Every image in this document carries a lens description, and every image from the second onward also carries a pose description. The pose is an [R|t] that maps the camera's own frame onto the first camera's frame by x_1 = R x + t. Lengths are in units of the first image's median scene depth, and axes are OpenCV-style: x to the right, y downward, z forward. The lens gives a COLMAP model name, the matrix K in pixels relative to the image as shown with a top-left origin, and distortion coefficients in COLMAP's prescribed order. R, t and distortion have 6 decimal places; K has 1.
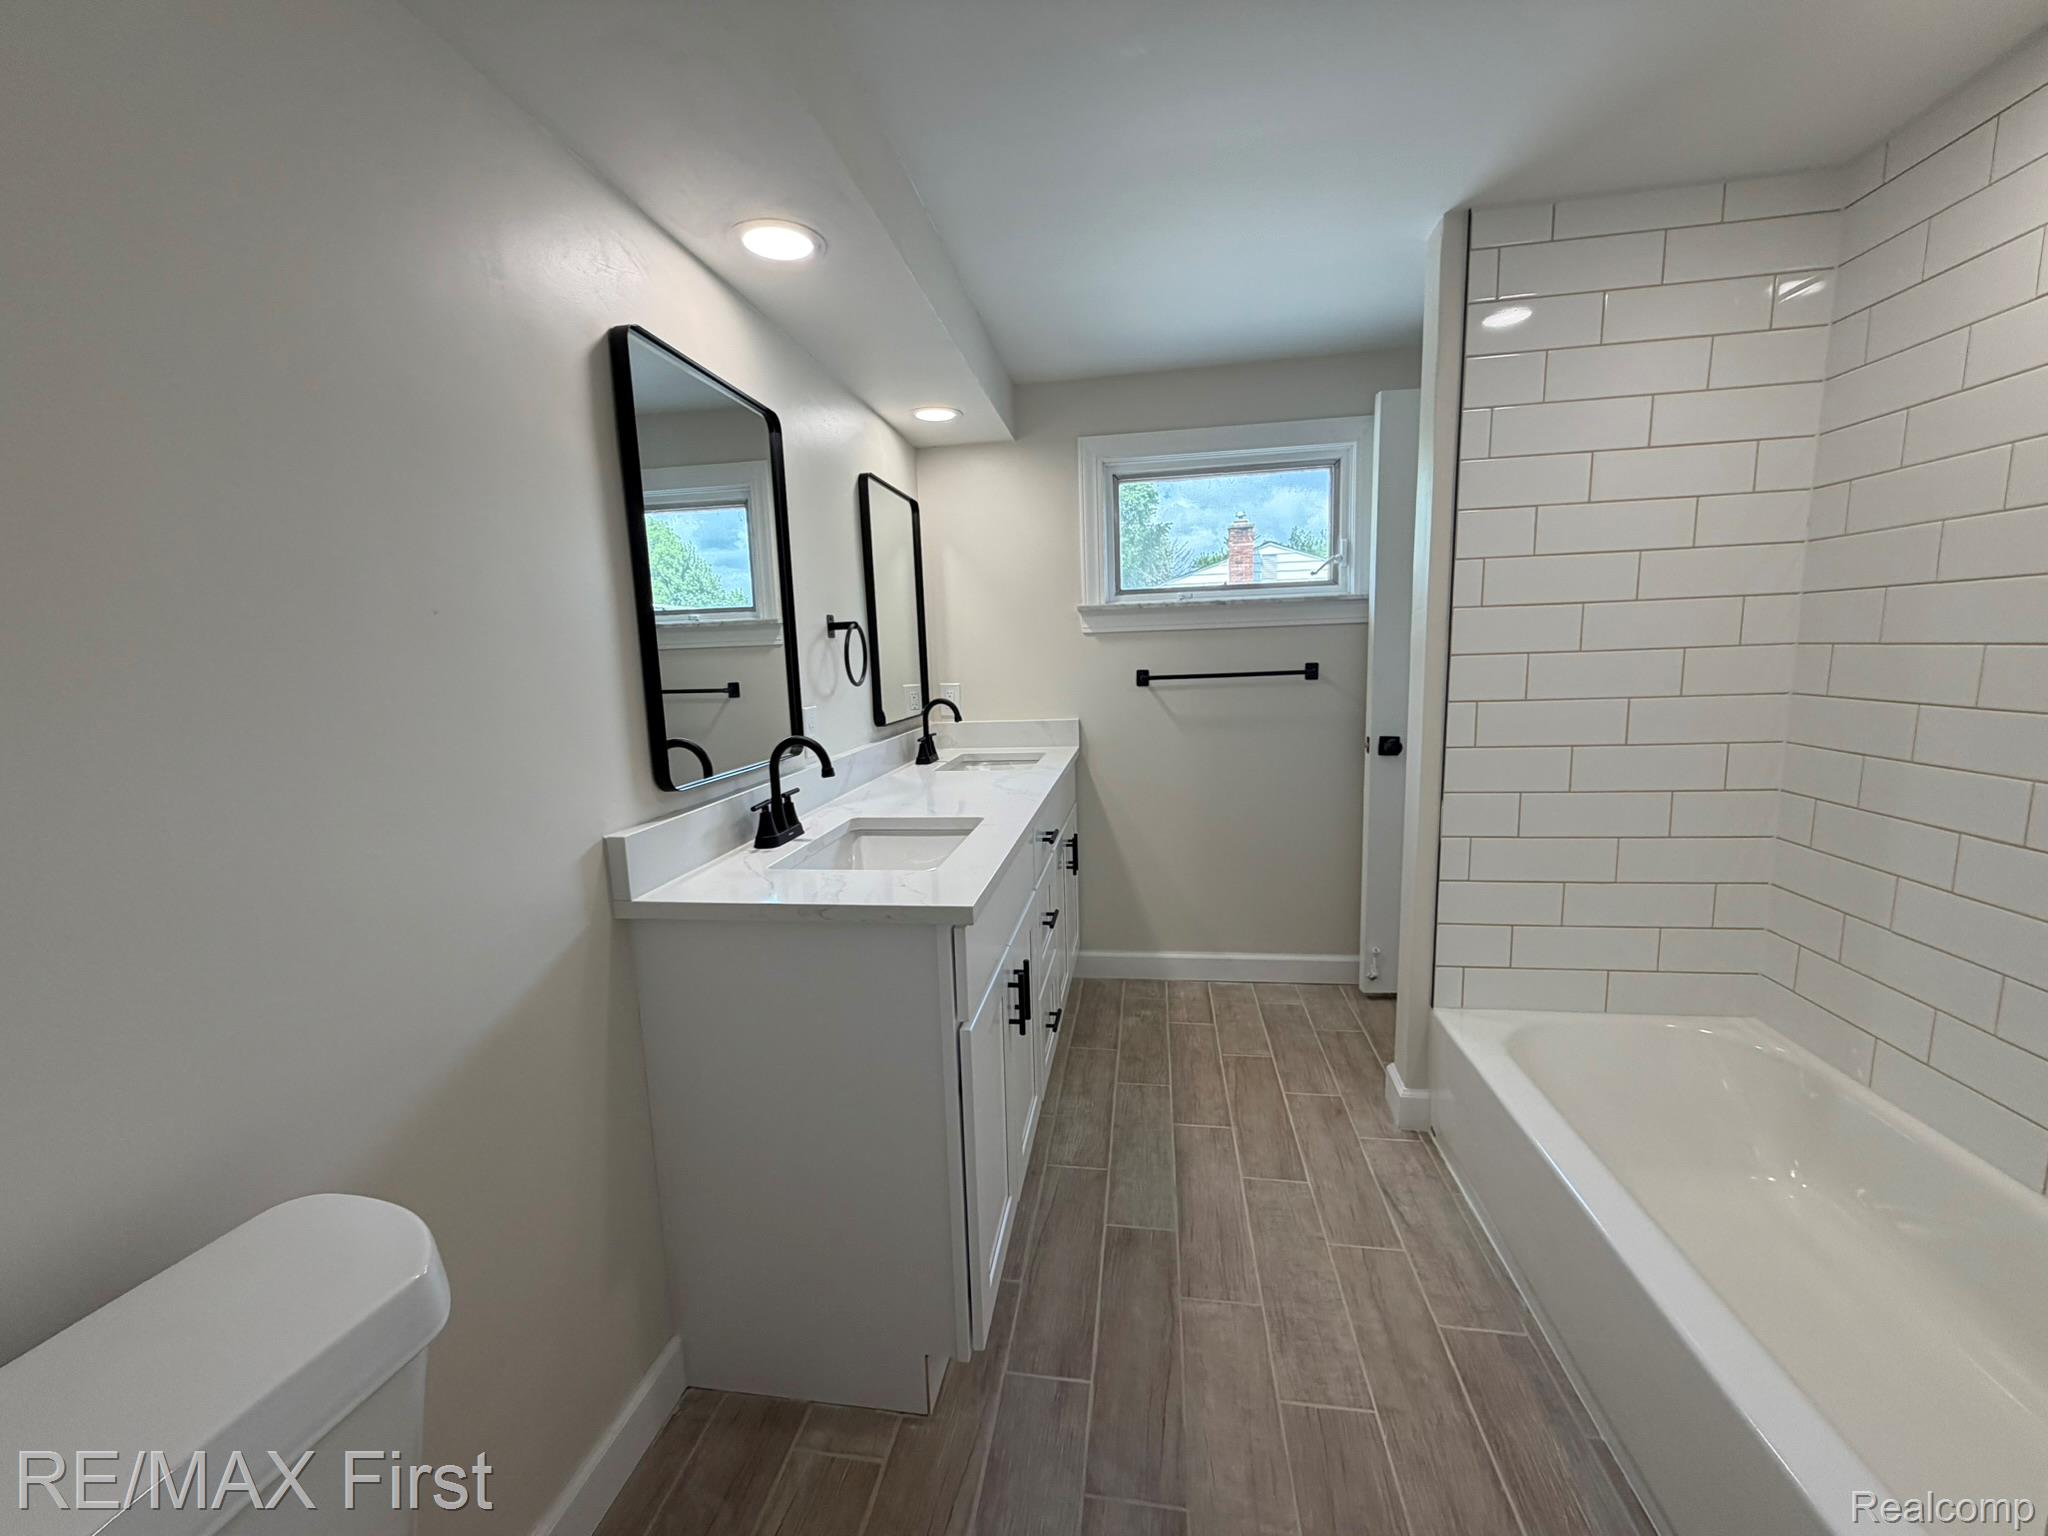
lens RADIAL K [[820.1, 0, 1018.0], [0, 820.1, 759.8], [0, 0, 1]] dist [0.000581, 0.000193]
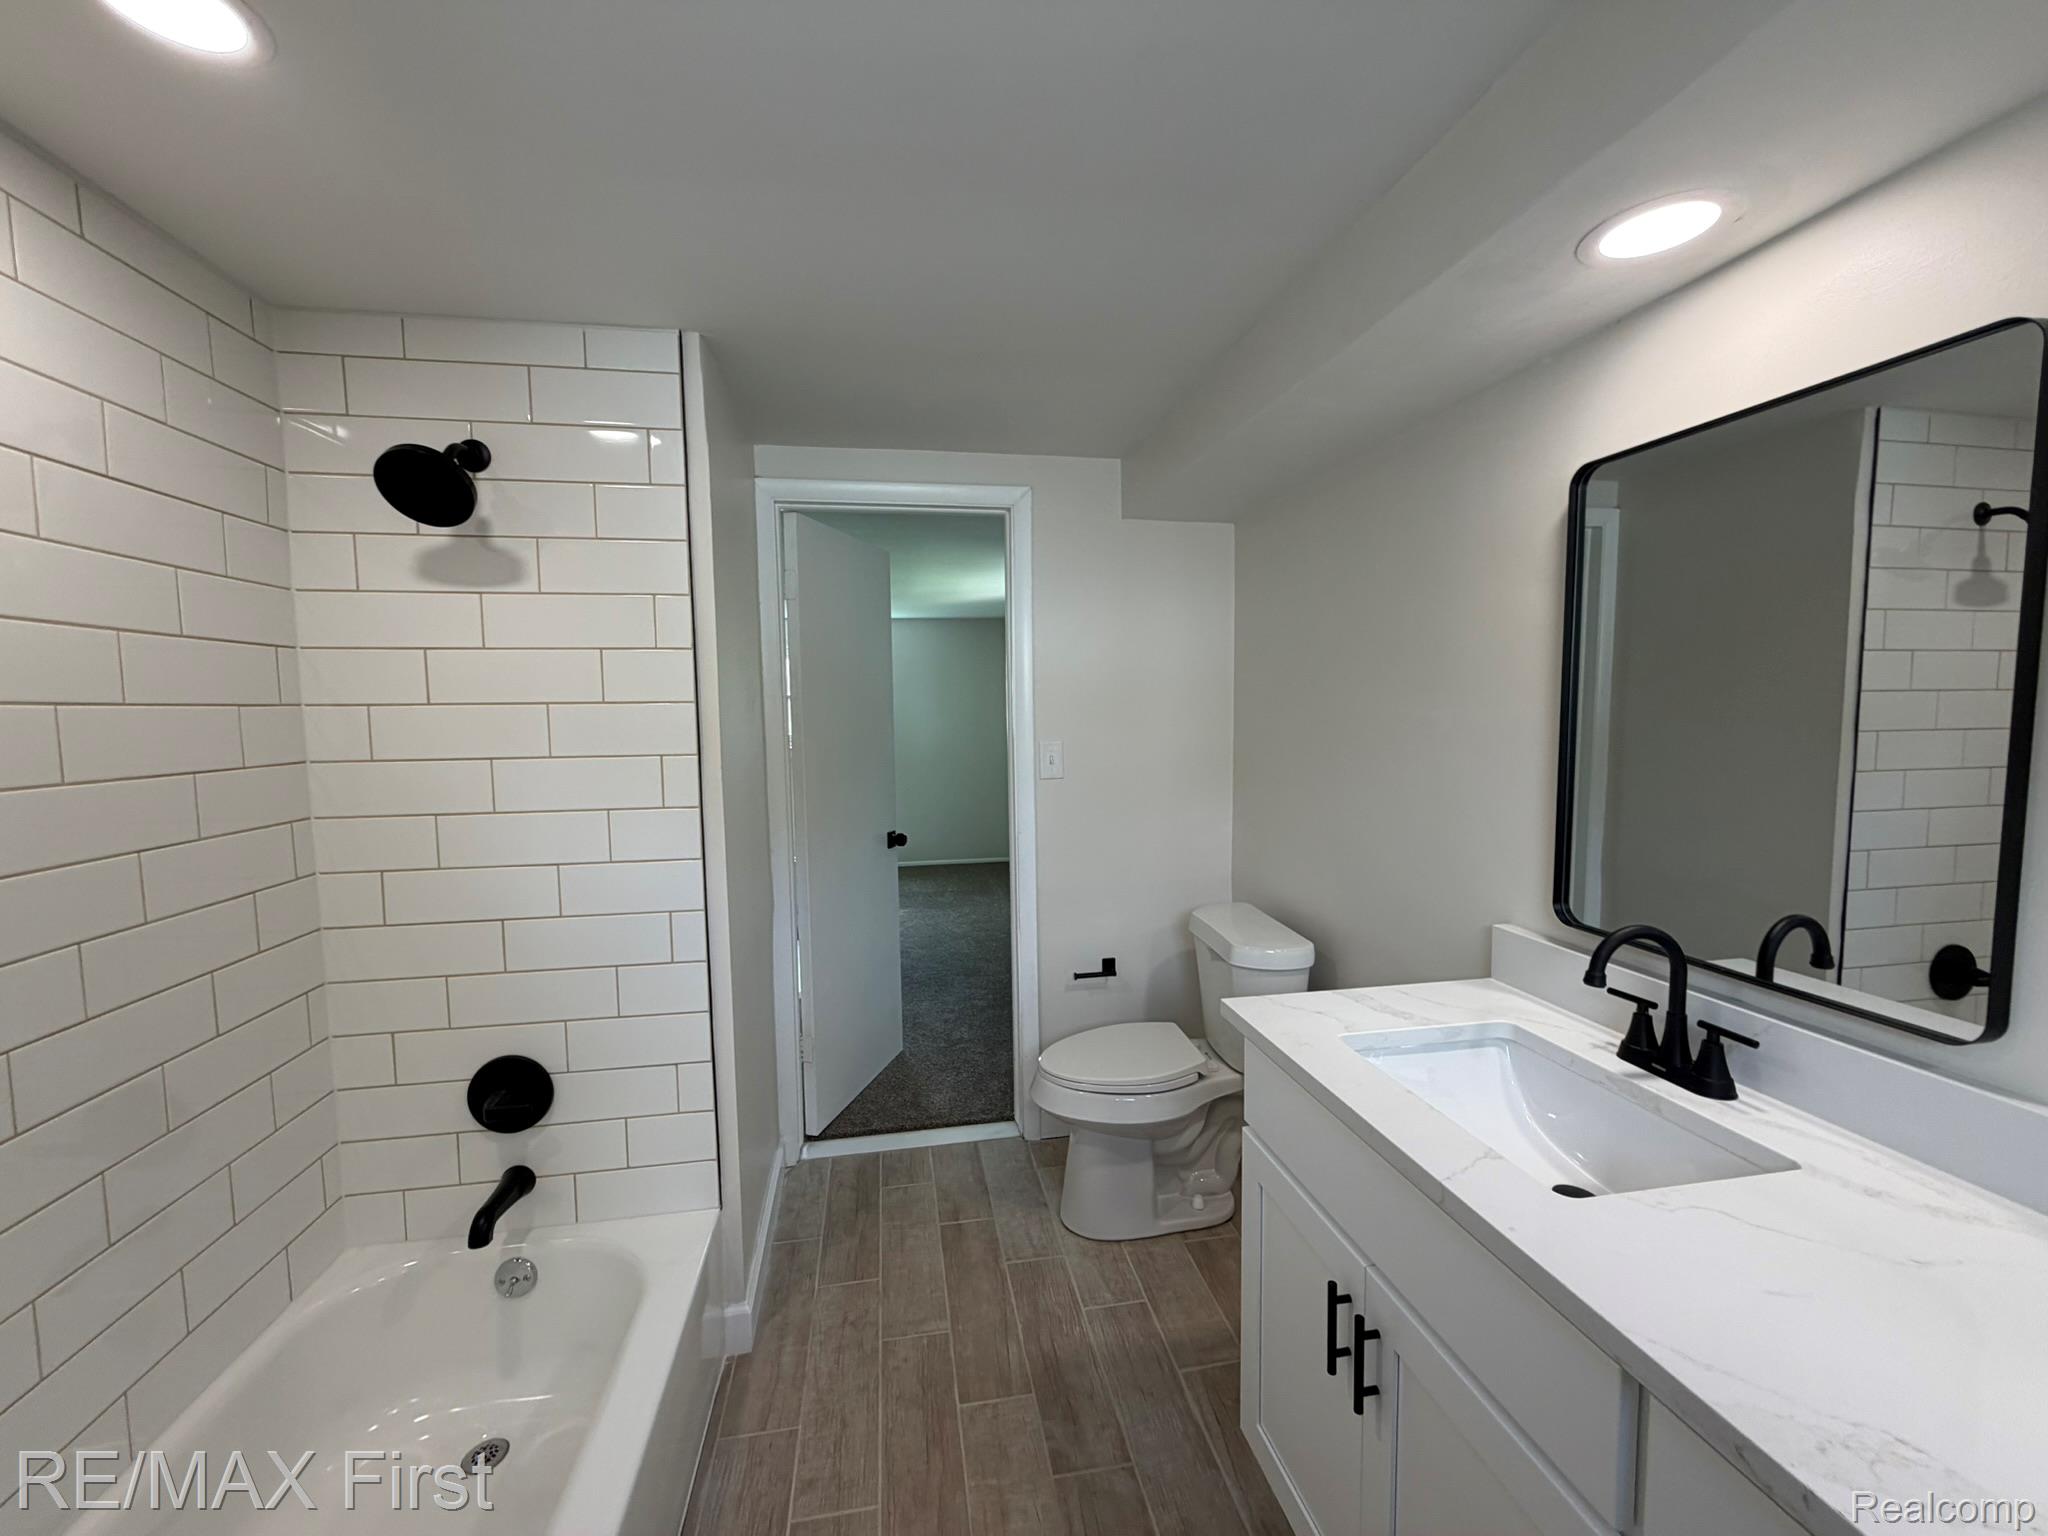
lens RADIAL K [[820.1, 0, 1021.2], [0, 820.1, 773.3], [0, 0, 1]] dist [0.000581, 0.000193]
pose [[-0.943350, 0.067448, -0.324873, 0.247745], [-0.004321, 0.976540, 0.215291, -0.169538], [0.331773, 0.204499, -0.920927, 0.810798]]
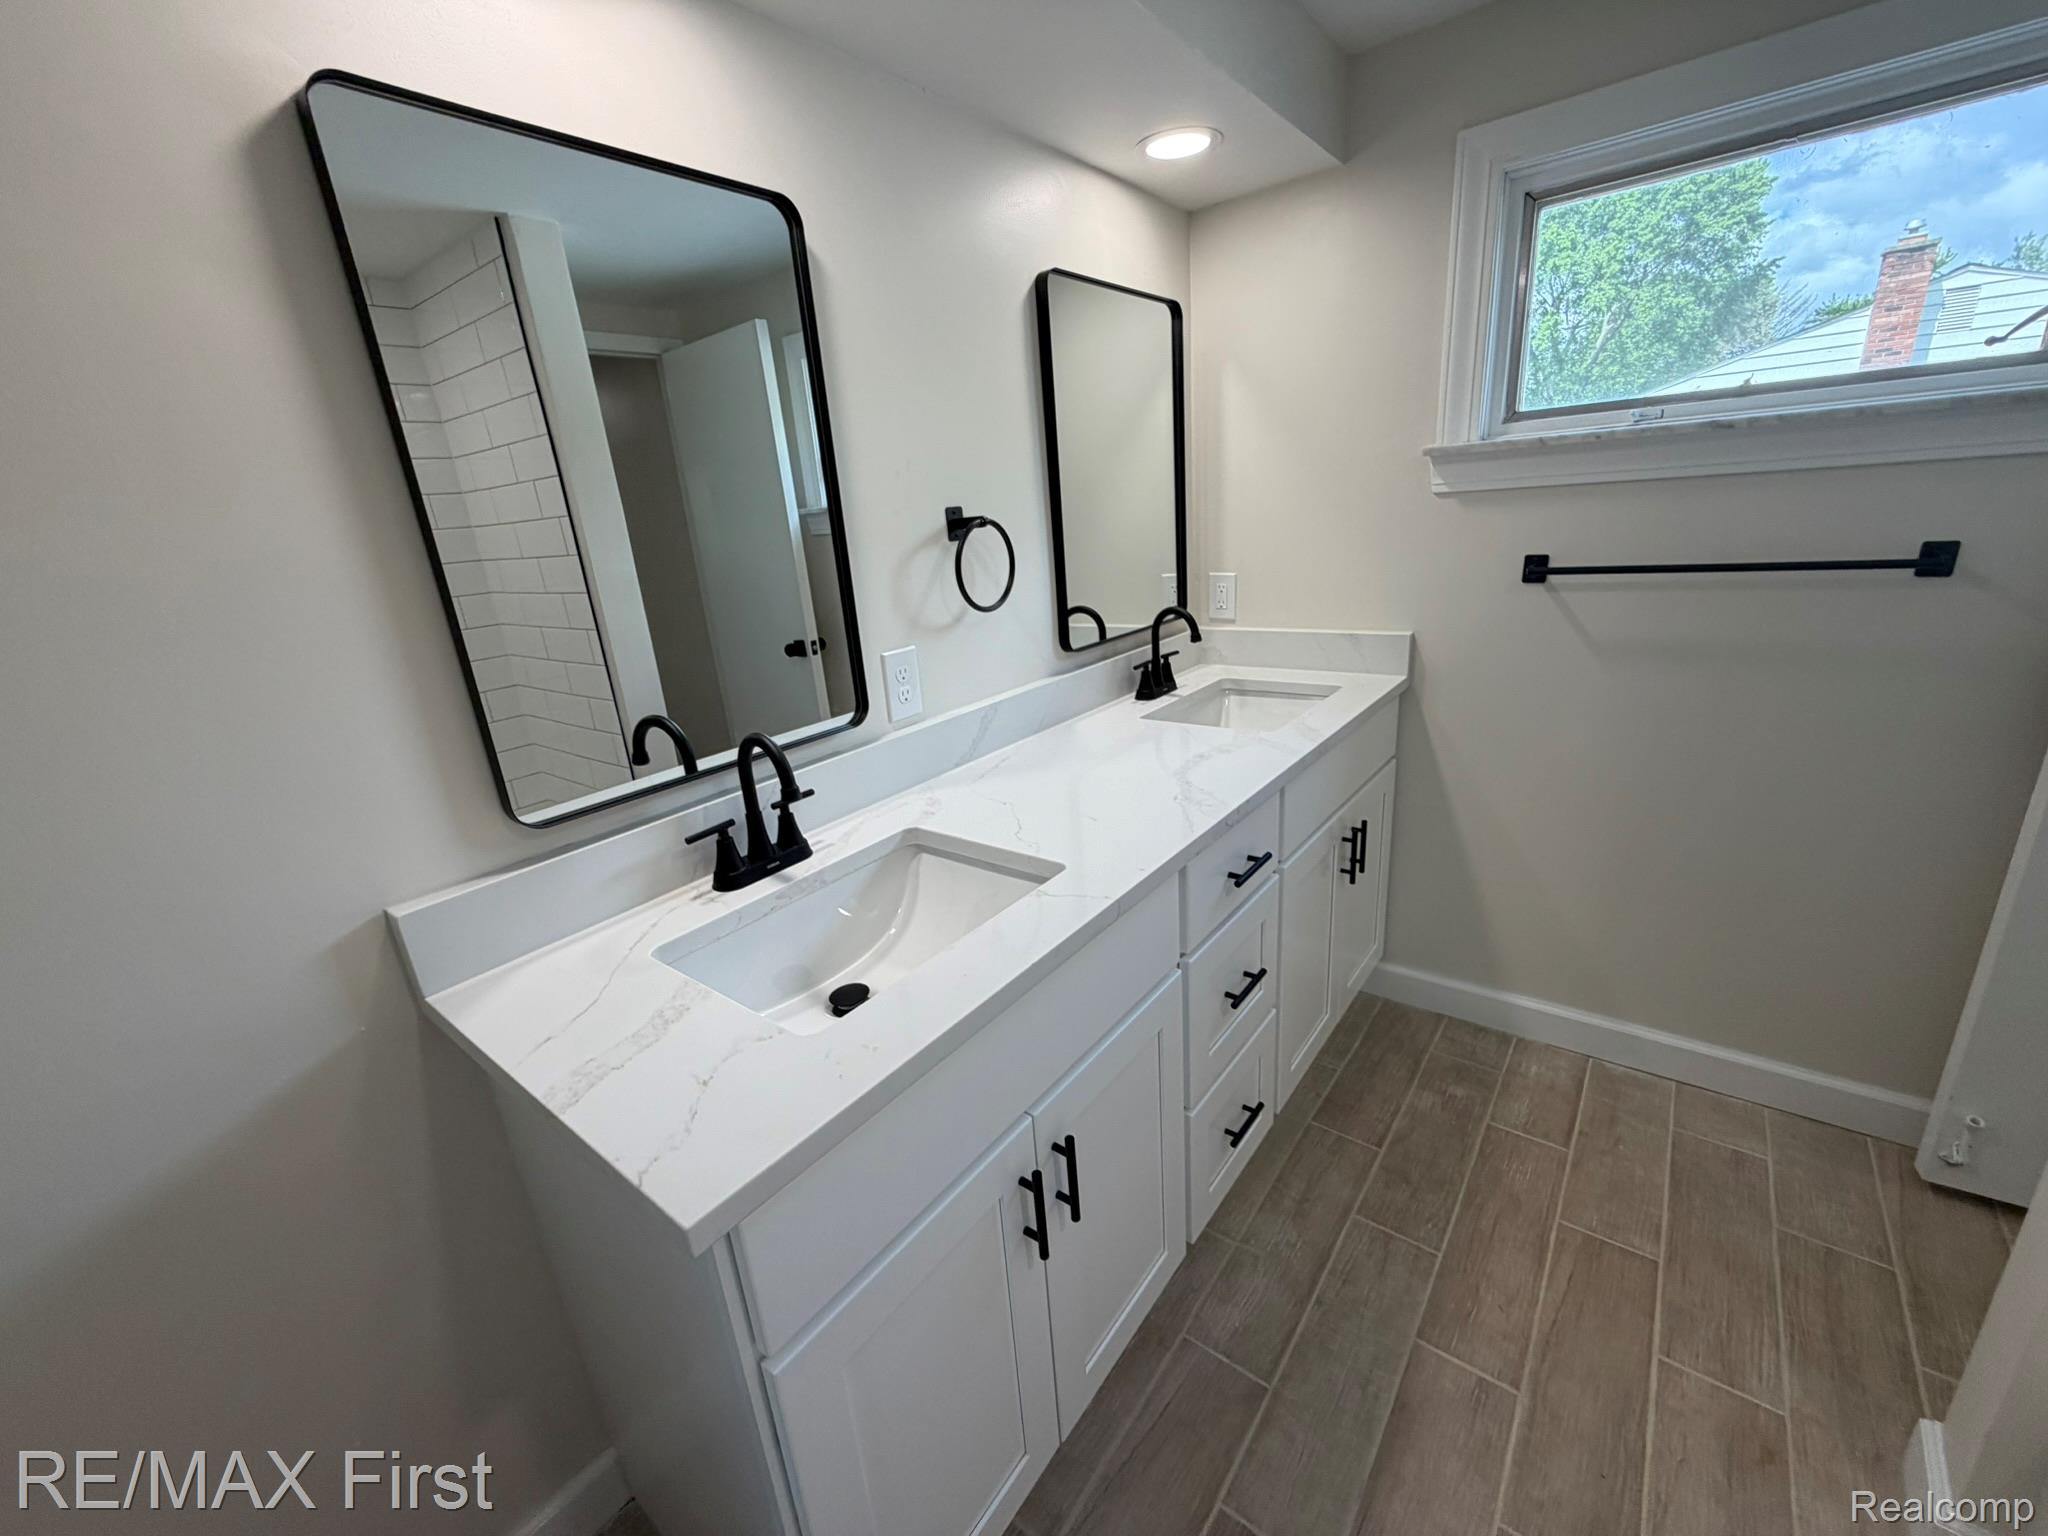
lens RADIAL K [[820.1, 0, 1017.1], [0, 820.1, 763.8], [0, 0, 1]] dist [0.000581, 0.000193]
pose [[0.870426, 0.116891, -0.478220, 0.133340], [-0.016750, 0.977872, 0.208533, -0.083770], [0.492014, -0.173503, 0.853123, 0.303028]]
